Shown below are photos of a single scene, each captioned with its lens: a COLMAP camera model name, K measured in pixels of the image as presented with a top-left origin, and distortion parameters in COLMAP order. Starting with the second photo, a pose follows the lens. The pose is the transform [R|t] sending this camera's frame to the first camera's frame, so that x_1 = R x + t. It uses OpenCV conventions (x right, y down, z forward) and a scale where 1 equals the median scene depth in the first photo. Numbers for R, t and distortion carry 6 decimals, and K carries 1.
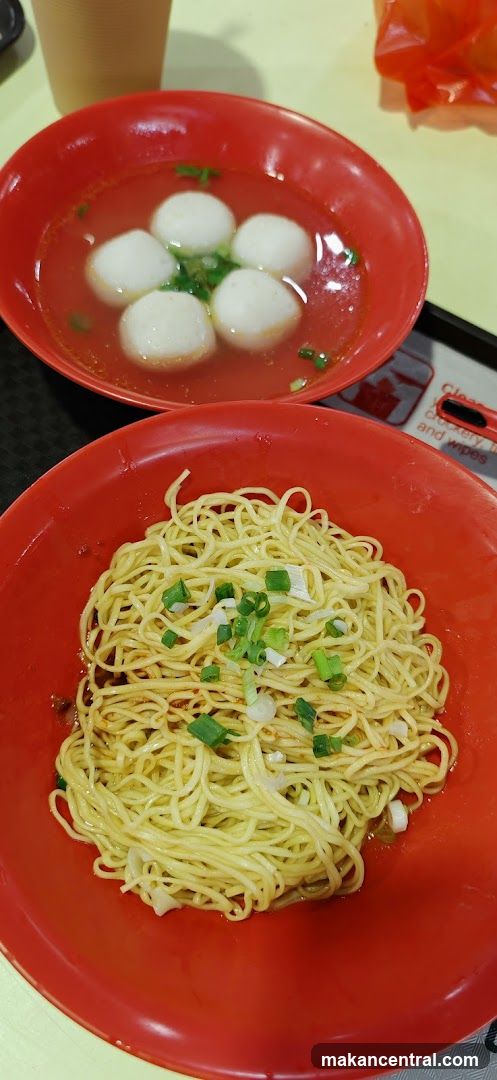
lens RADIAL K [[1036.5, 0, 248.5], [0, 1036.5, 540.0], [0, 0, 1]] dist [0.111048, -0.823896]
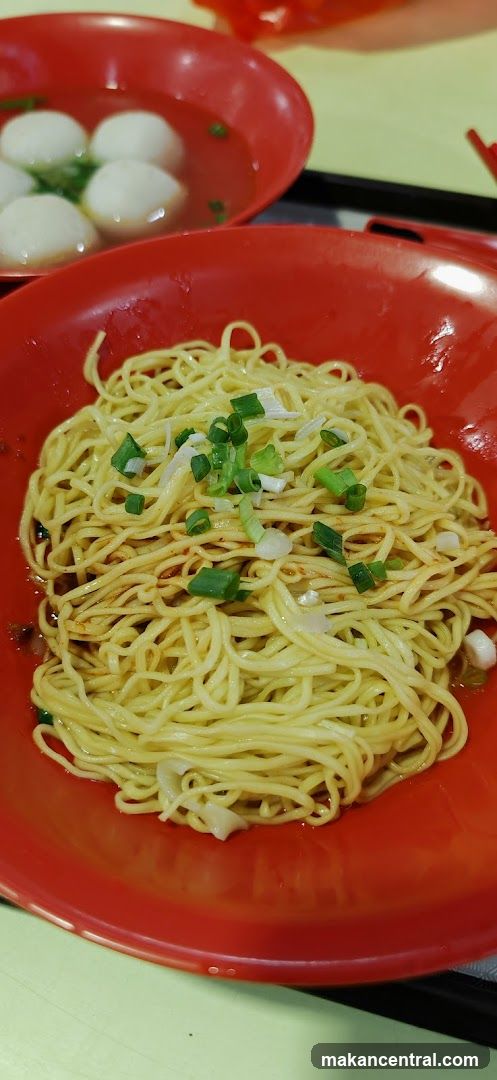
lens RADIAL K [[1036.5, 0, 248.5], [0, 1036.5, 540.0], [0, 0, 1]] dist [0.111048, -0.823896]
pose [[0.957677, -0.273936, 0.088395, -0.071173], [0.285023, 0.945363, -0.158277, 0.270422], [-0.040207, 0.176773, 0.983430, 0.237808]]
